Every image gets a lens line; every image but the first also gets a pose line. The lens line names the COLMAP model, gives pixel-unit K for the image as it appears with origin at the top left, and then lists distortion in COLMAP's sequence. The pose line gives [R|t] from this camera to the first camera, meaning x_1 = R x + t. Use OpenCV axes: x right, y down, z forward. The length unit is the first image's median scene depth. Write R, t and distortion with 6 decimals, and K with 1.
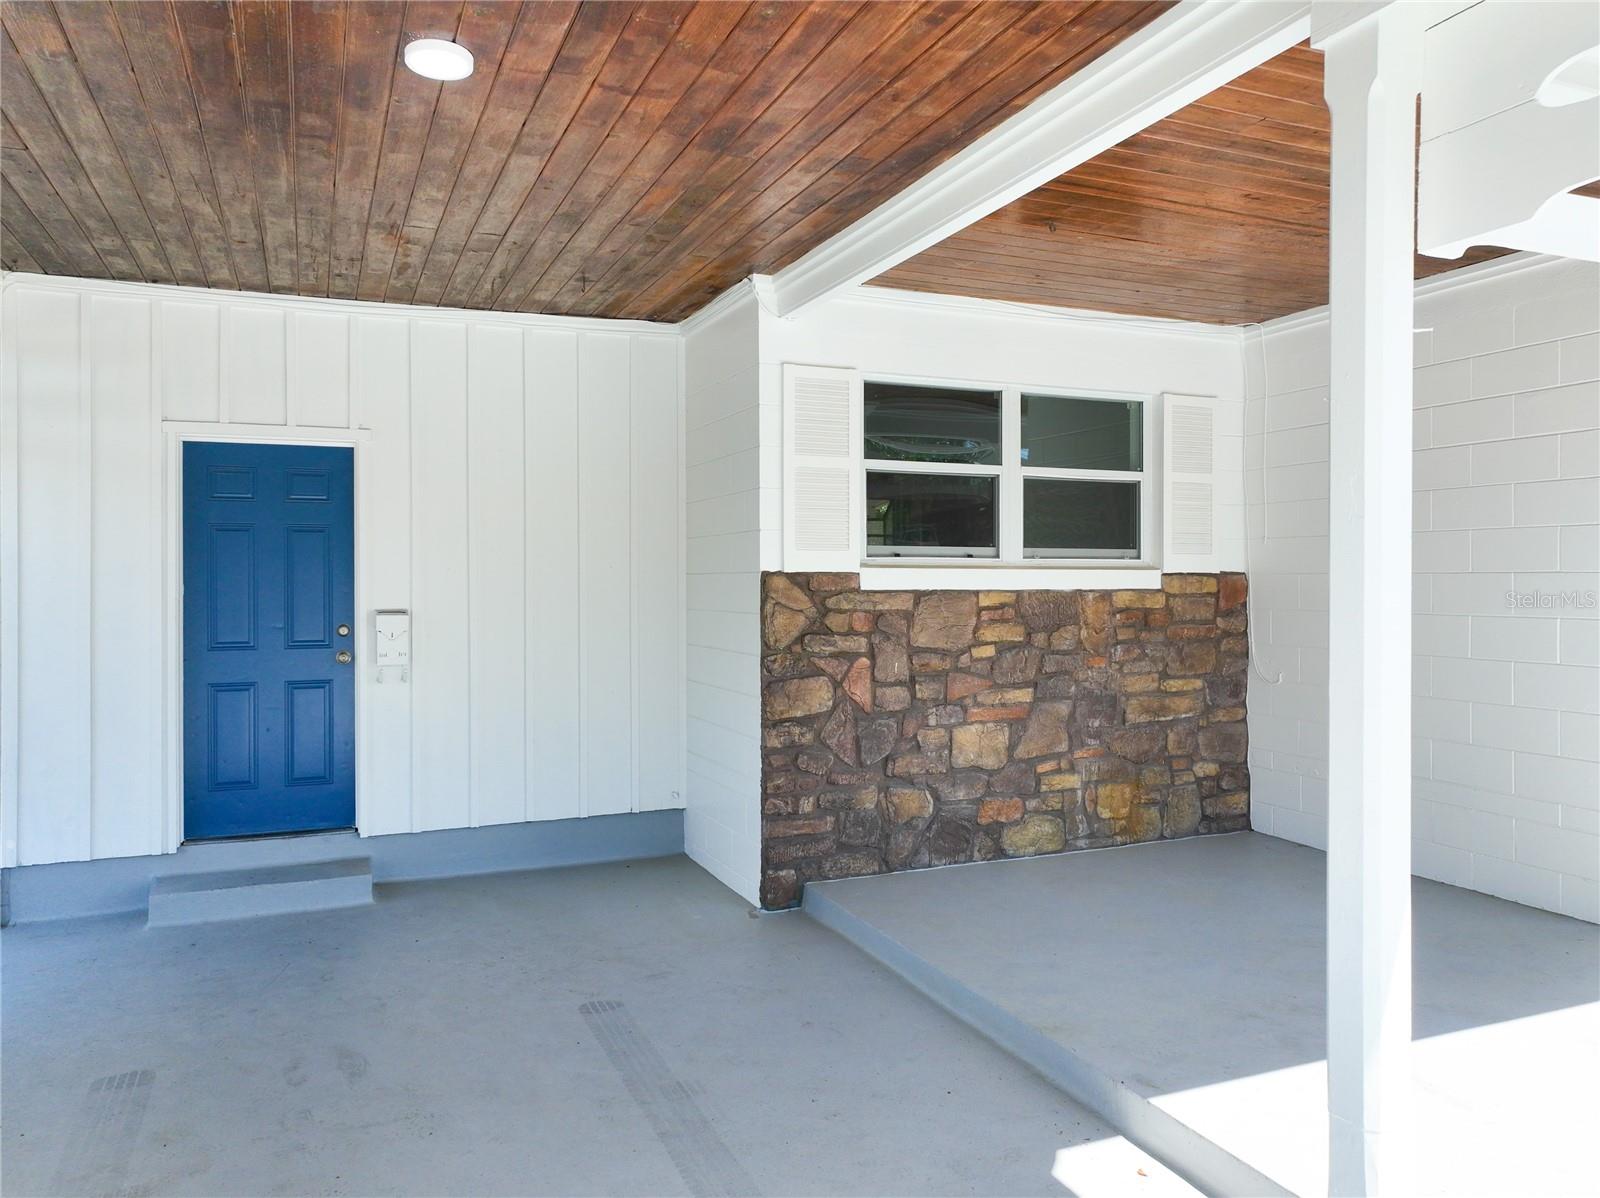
lens RADIAL K [[1125.8, 0, 803.0], [0, 1125.8, 584.9], [0, 0, 1]] dist [-0.006126, 0.029550]
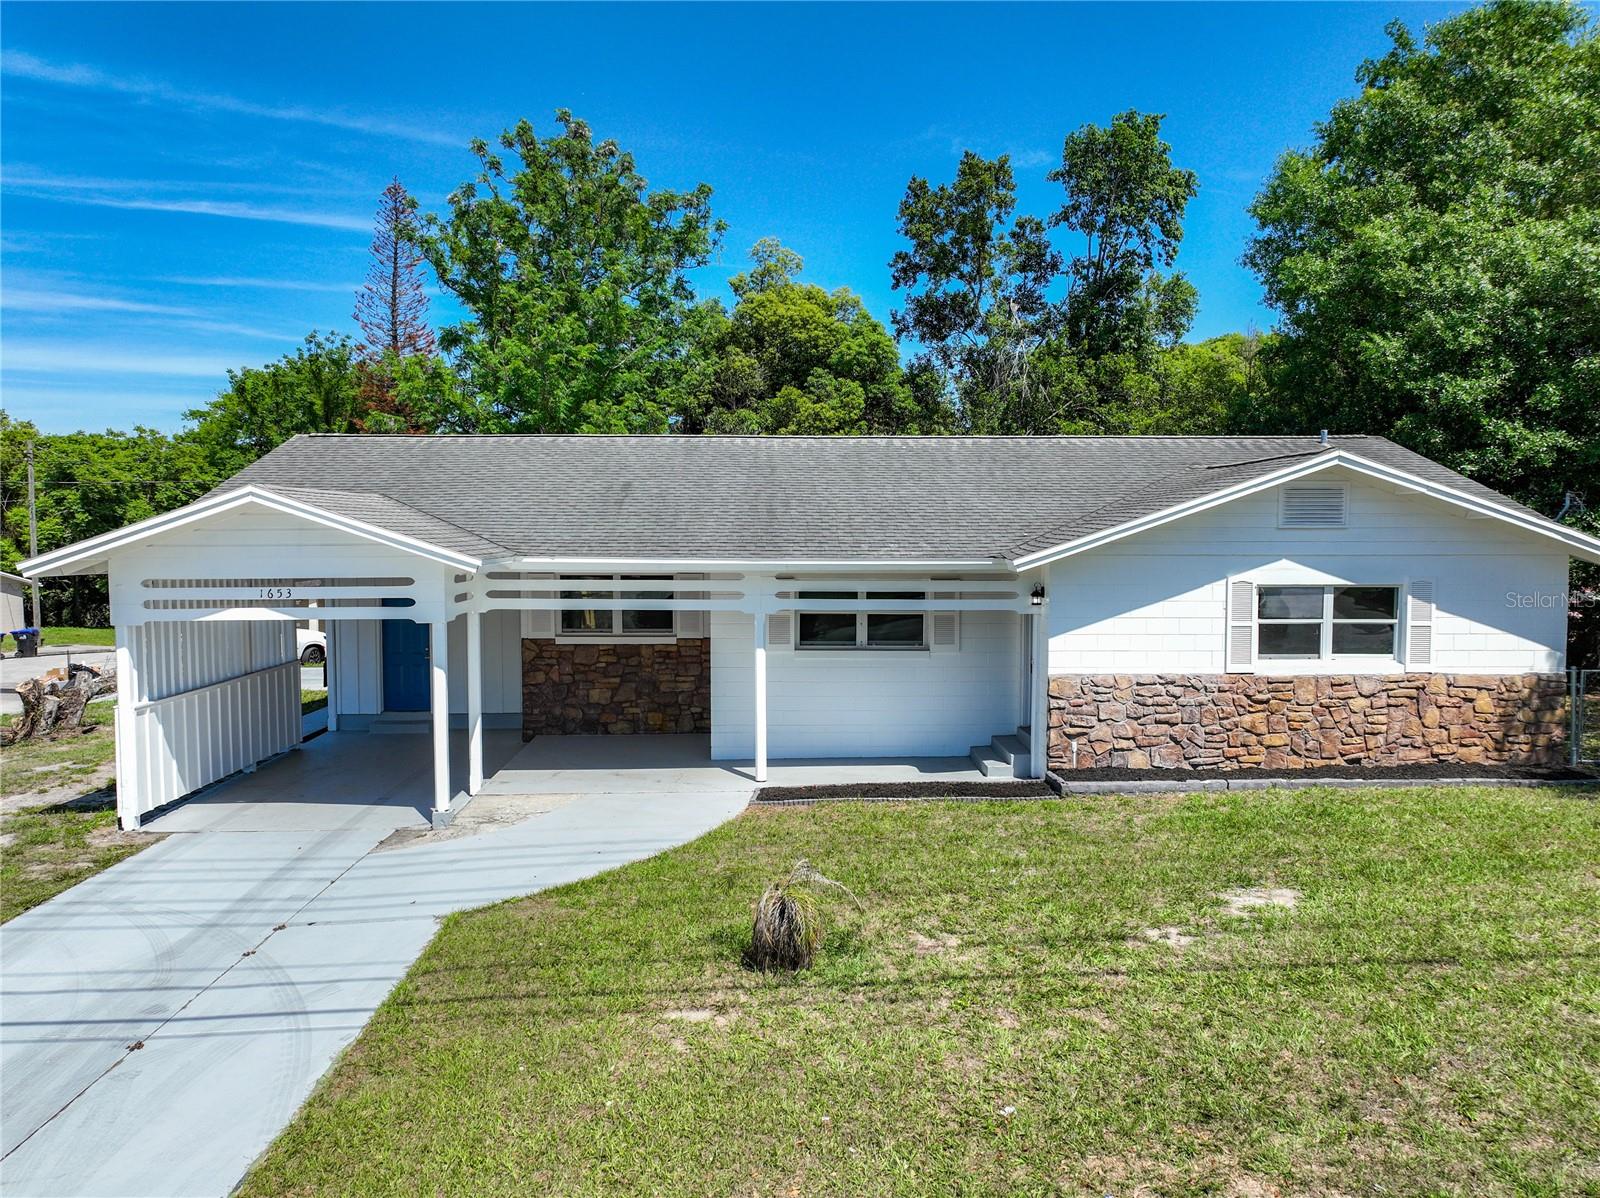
lens RADIAL K [[1125.8, 0, 803.3], [0, 1125.8, 604.8], [0, 0, 1]] dist [-0.006126, 0.029550]
pose [[0.927741, 0.015397, -0.372908, 1.915137], [-0.001140, 0.999261, 0.038422, -0.232996], [0.373224, -0.035220, 0.927072, -1.690399]]
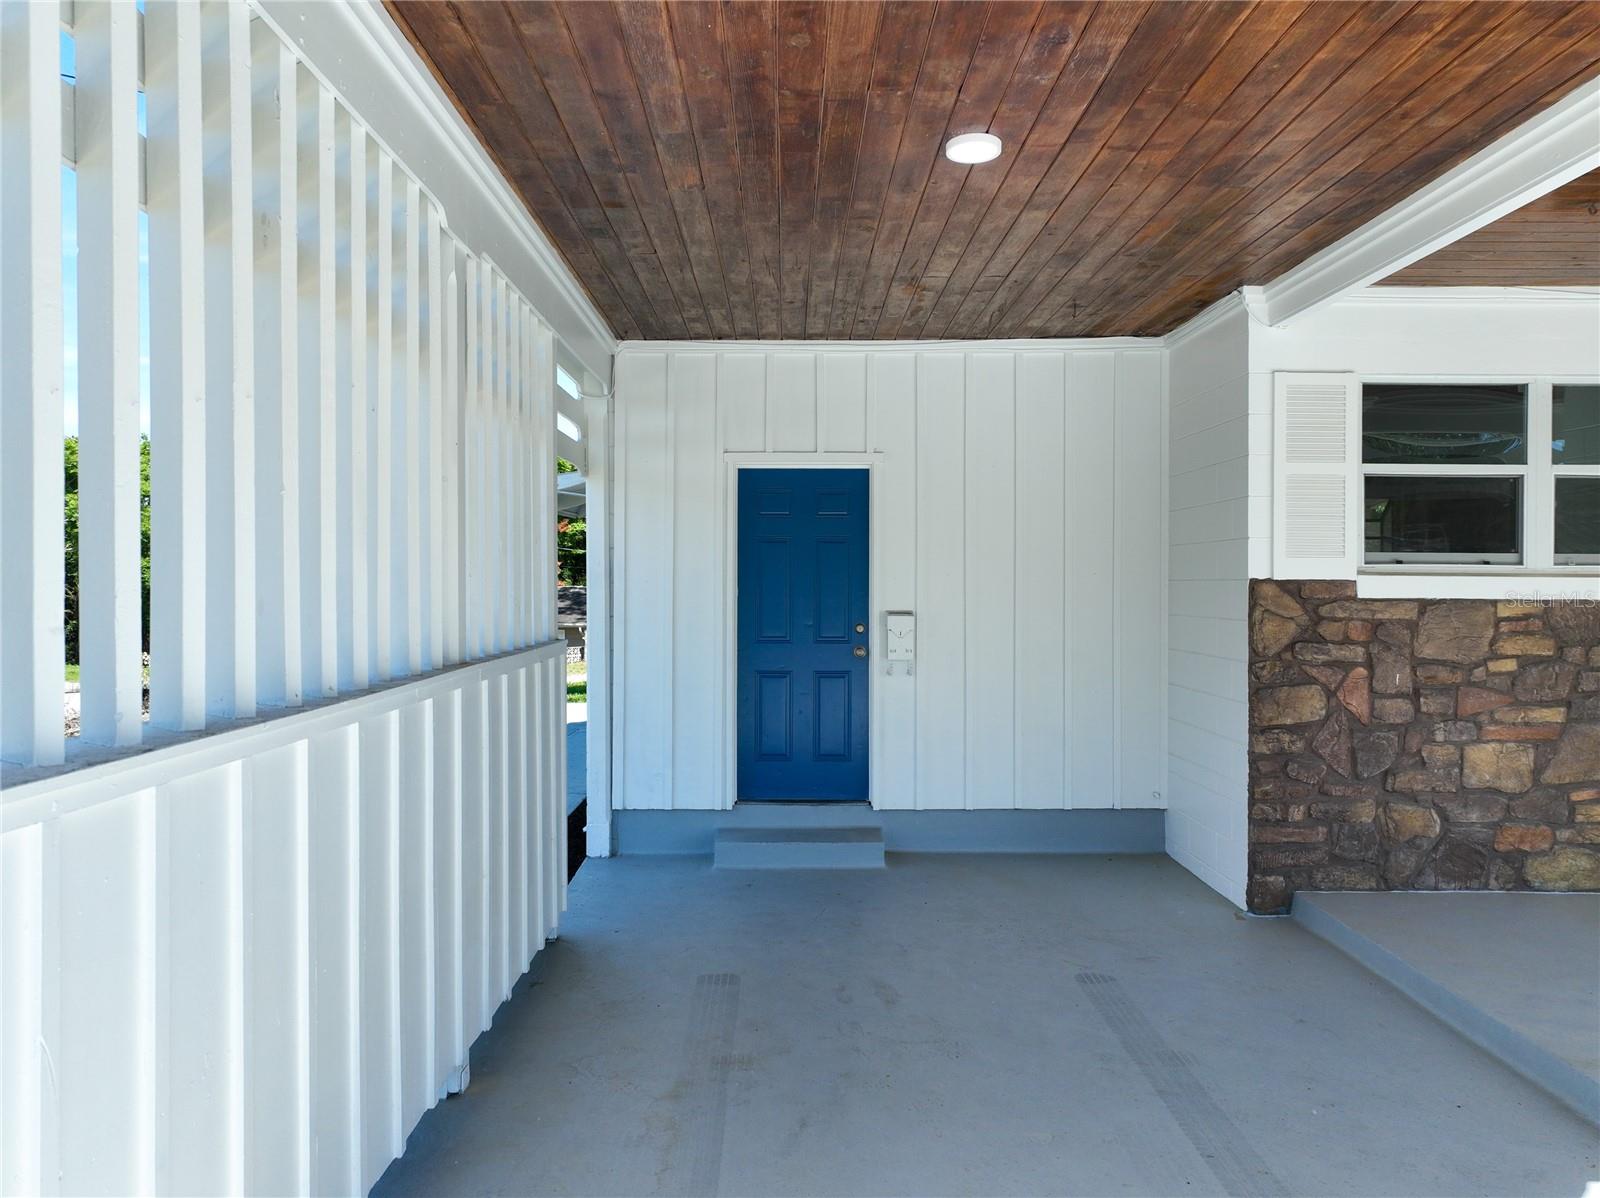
lens RADIAL K [[1125.8, 0, 833.2], [0, 1125.8, 584.4], [0, 0, 1]] dist [-0.006126, 0.029550]
pose [[0.928686, 0.006222, -0.370815, -0.009562], [-0.007520, 0.999970, -0.002056, -0.002165], [0.370791, 0.004698, 0.928704, -0.080637]]
